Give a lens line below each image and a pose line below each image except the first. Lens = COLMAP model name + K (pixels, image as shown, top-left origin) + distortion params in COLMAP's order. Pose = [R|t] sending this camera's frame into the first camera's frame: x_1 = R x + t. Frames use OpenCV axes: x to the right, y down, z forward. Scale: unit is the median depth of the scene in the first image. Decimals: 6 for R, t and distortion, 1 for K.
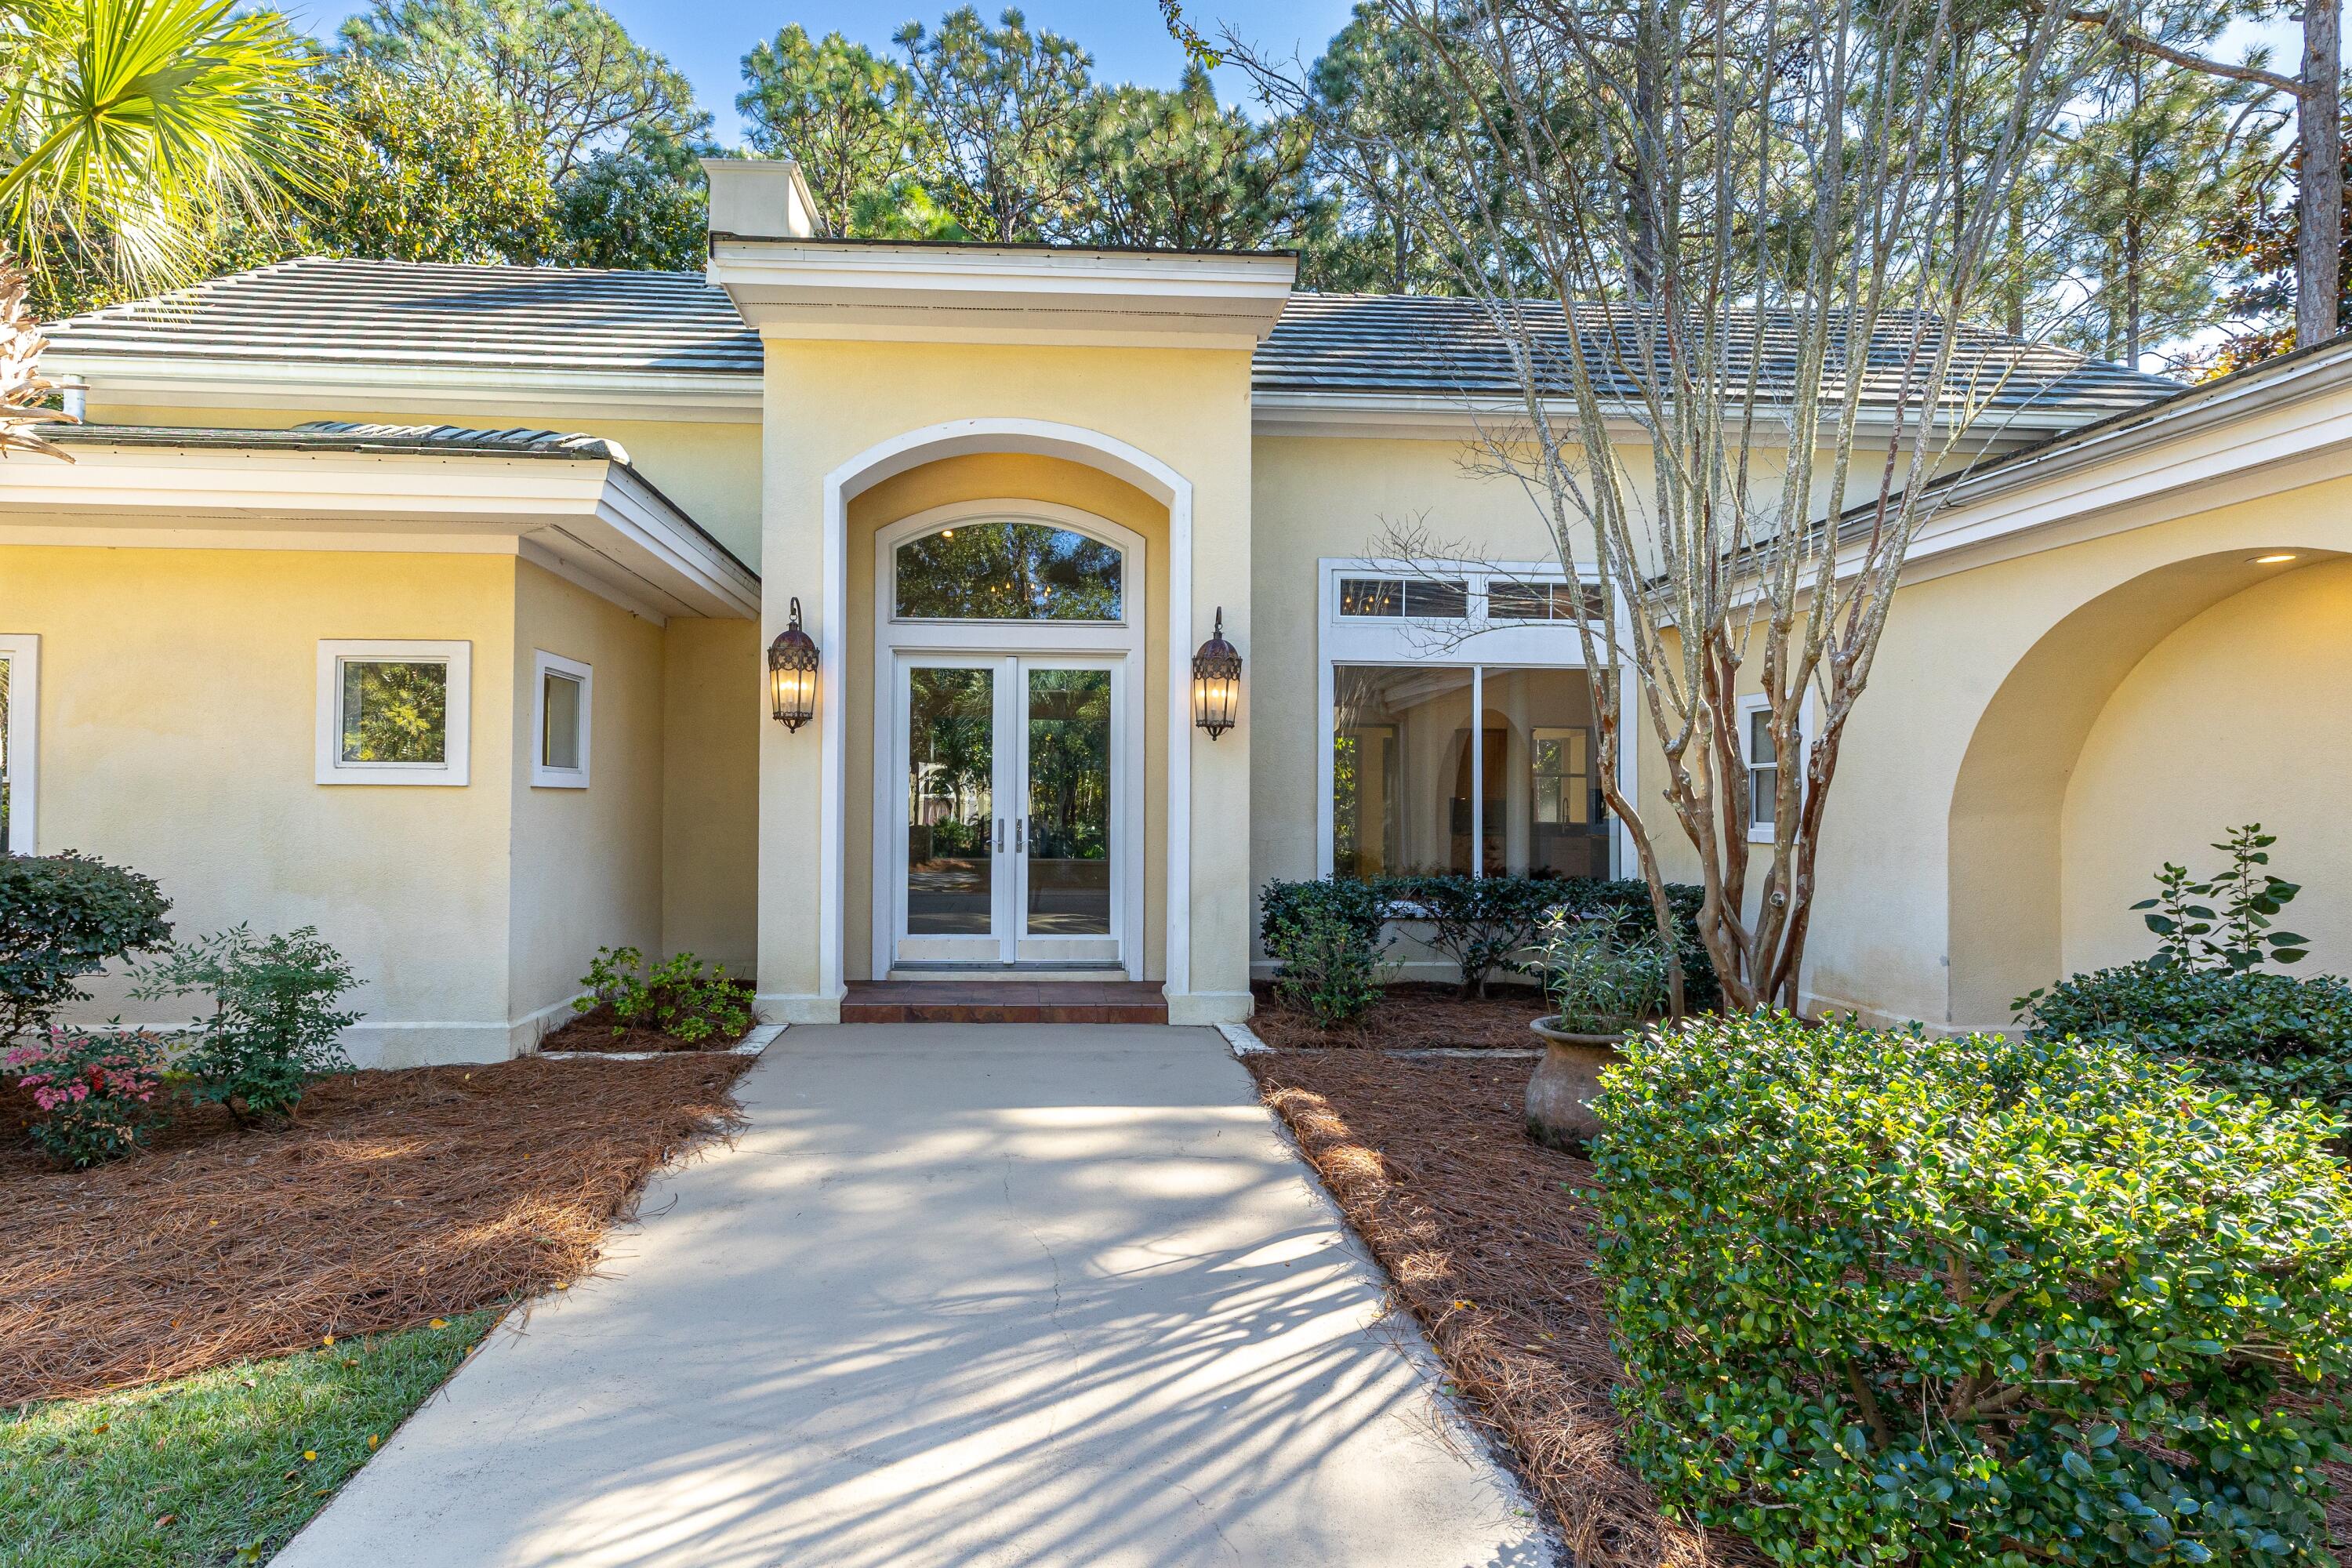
lens RADIAL K [[970.4, 0, 1158.7], [0, 970.4, 776.3], [0, 0, 1]] dist [-0.003554, -0.000045]
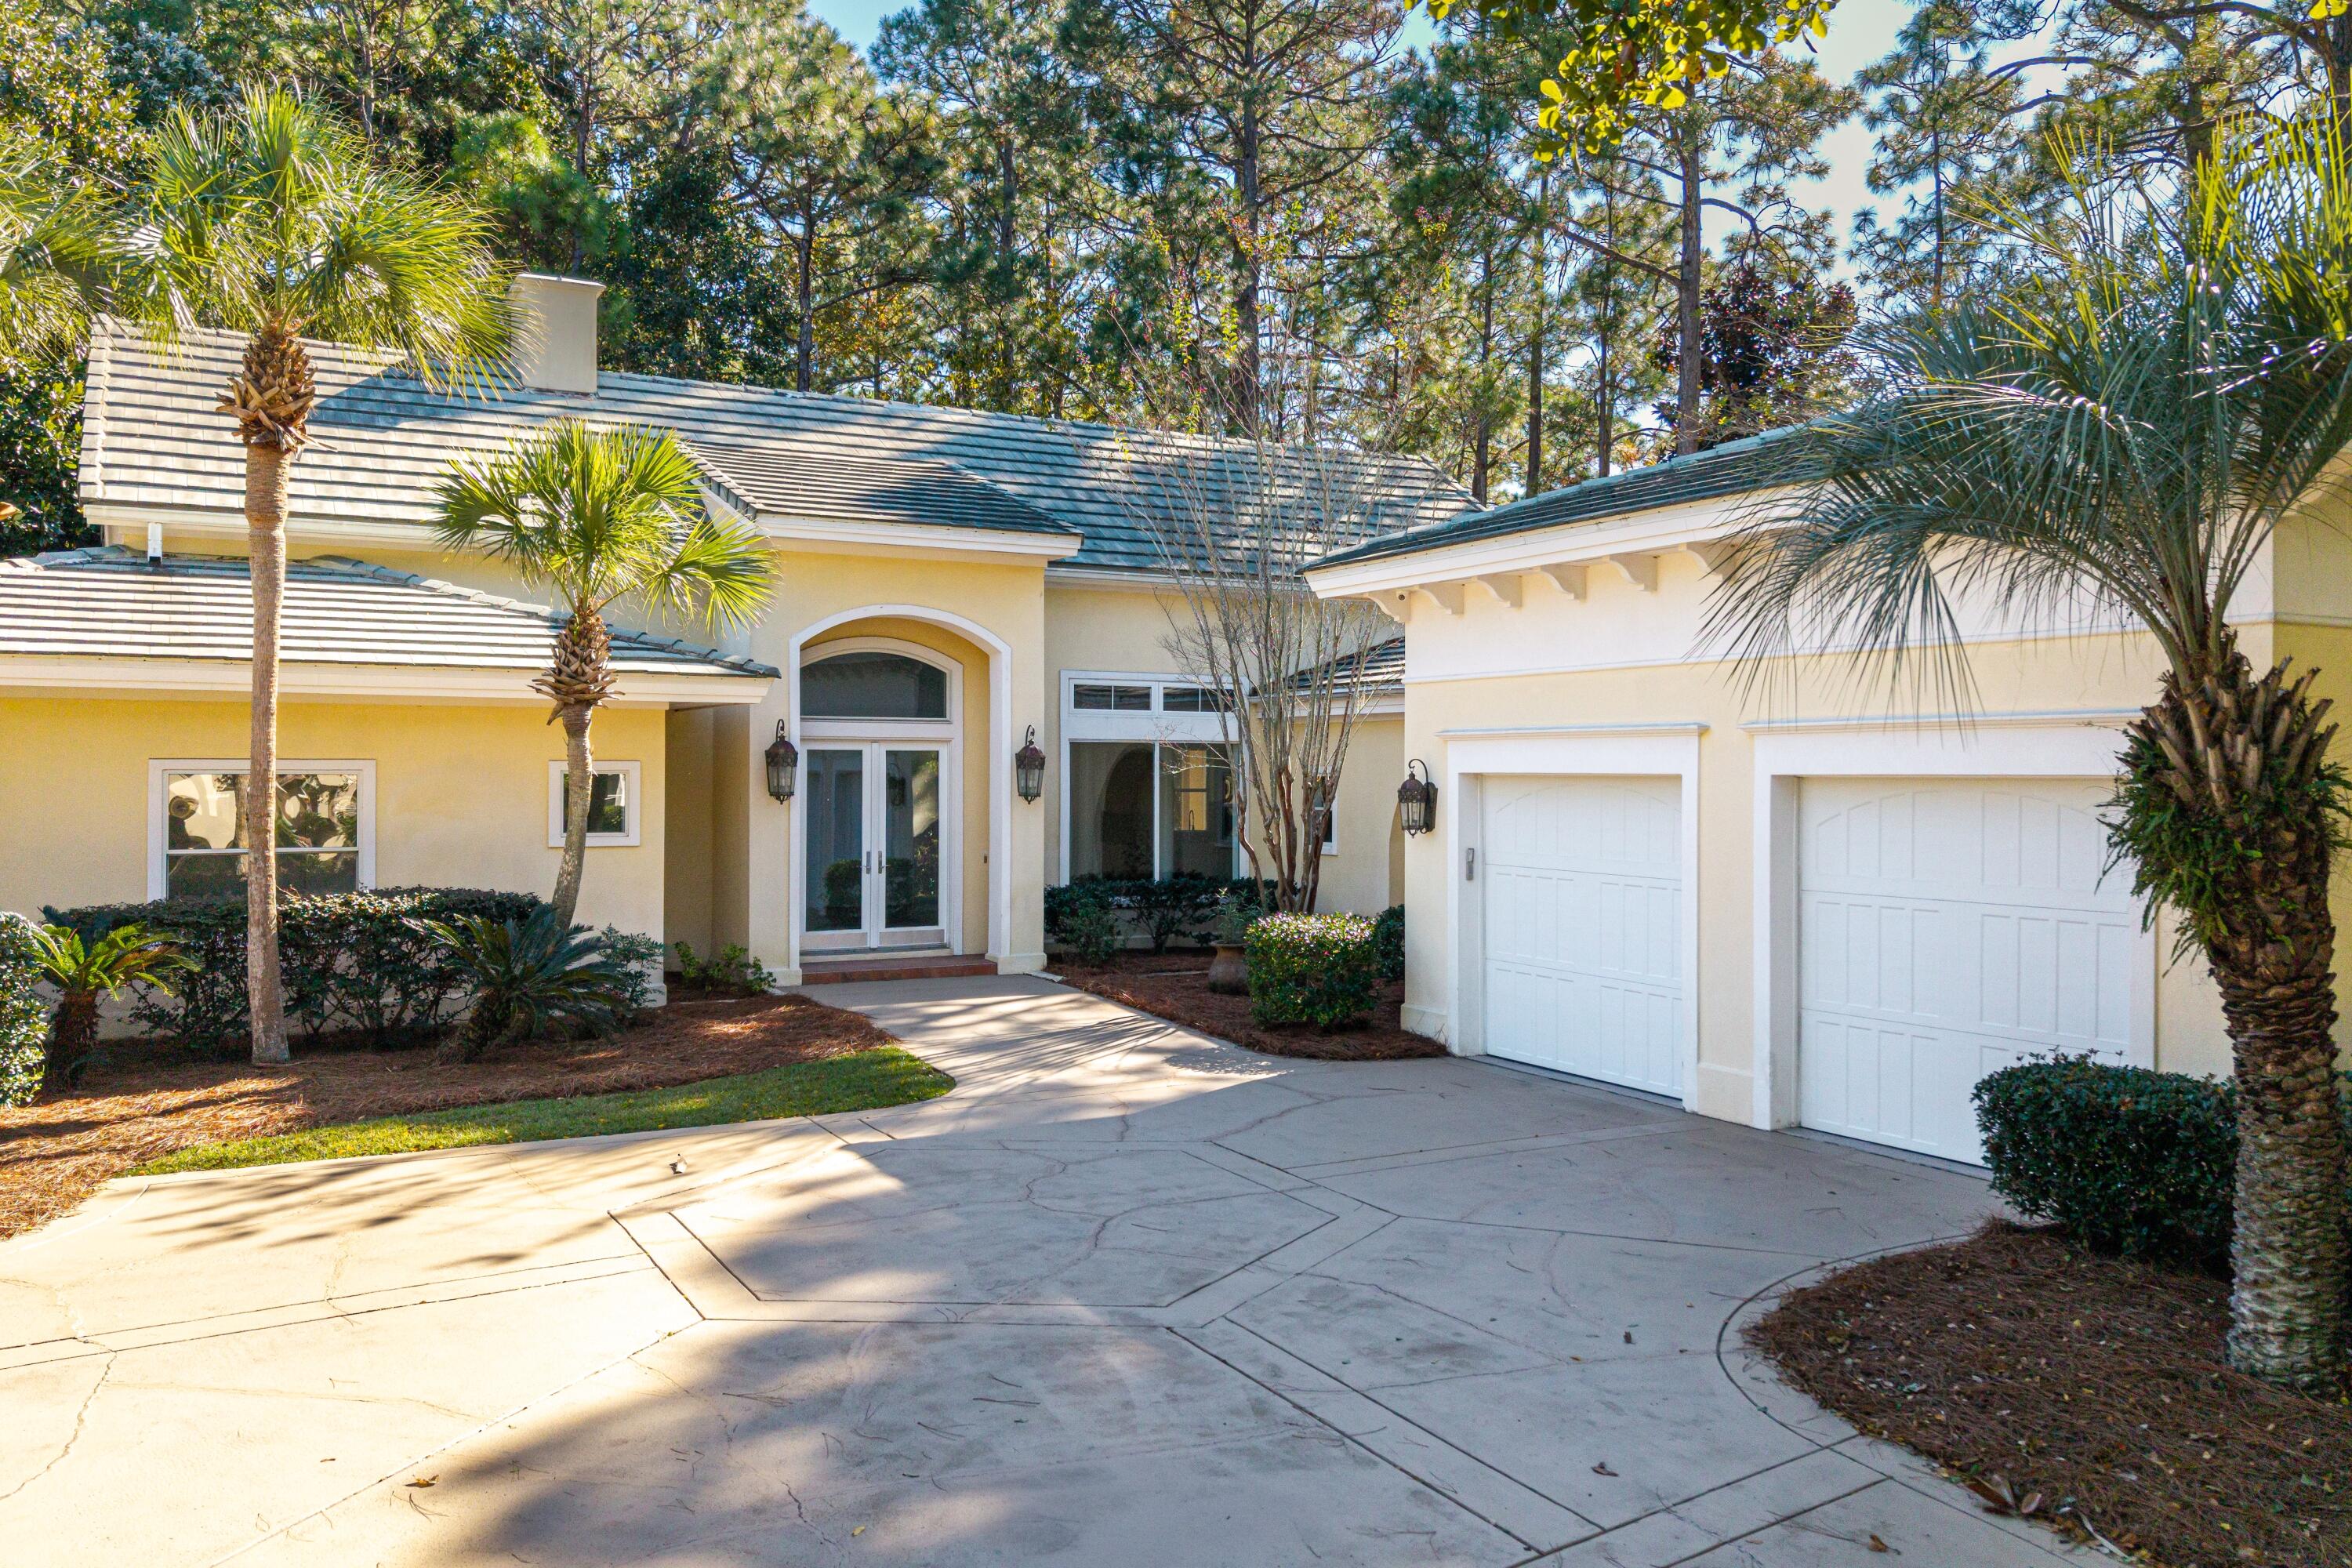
lens RADIAL K [[1772.4, 0, 1181.5], [0, 1772.4, 773.3], [0, 0, 1]] dist [0.005799, 0.007527]
pose [[0.912066, -0.007267, 0.409980, -0.843534], [-0.006672, 0.999448, 0.032558, -0.168825], [-0.409990, -0.032430, 0.911513, -1.680853]]
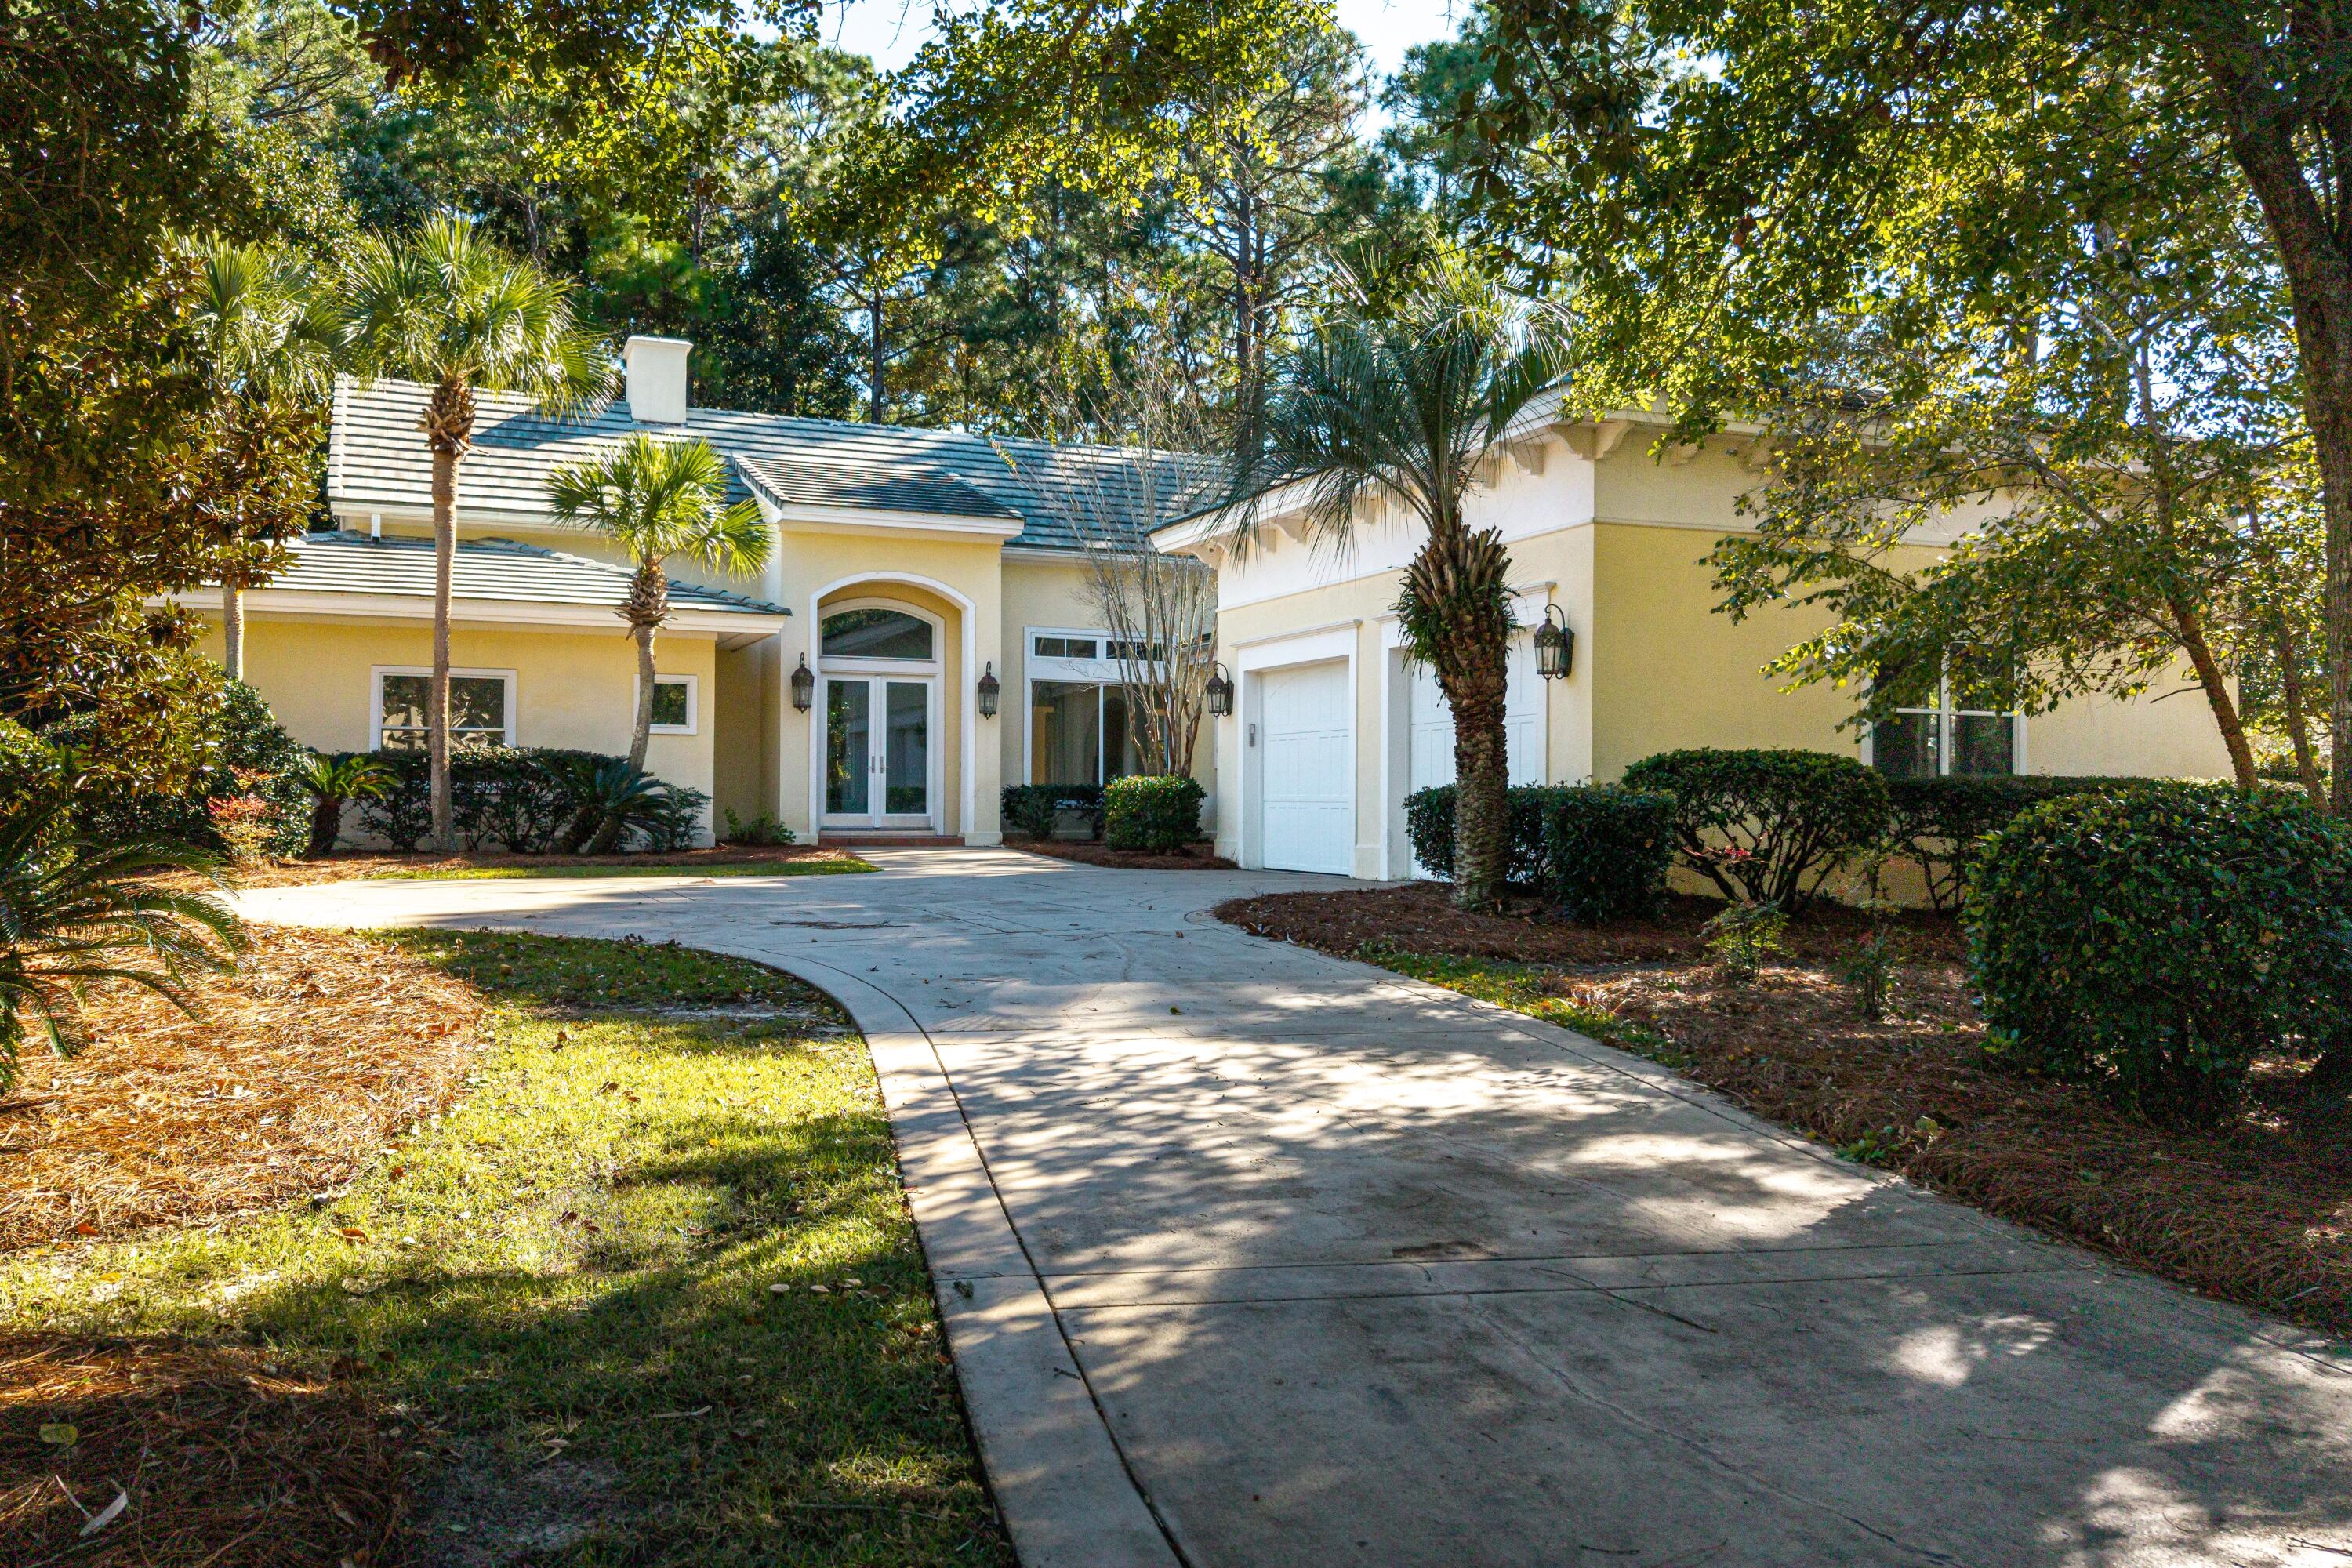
lens RADIAL K [[1772.4, 0, 1171.0], [0, 1772.4, 789.8], [0, 0, 1]] dist [0.005799, 0.007527]
pose [[0.947717, -0.000278, 0.319111, -0.755730], [-0.005467, 0.999839, 0.017110, 0.047455], [-0.319064, -0.017960, 0.947563, -2.704625]]
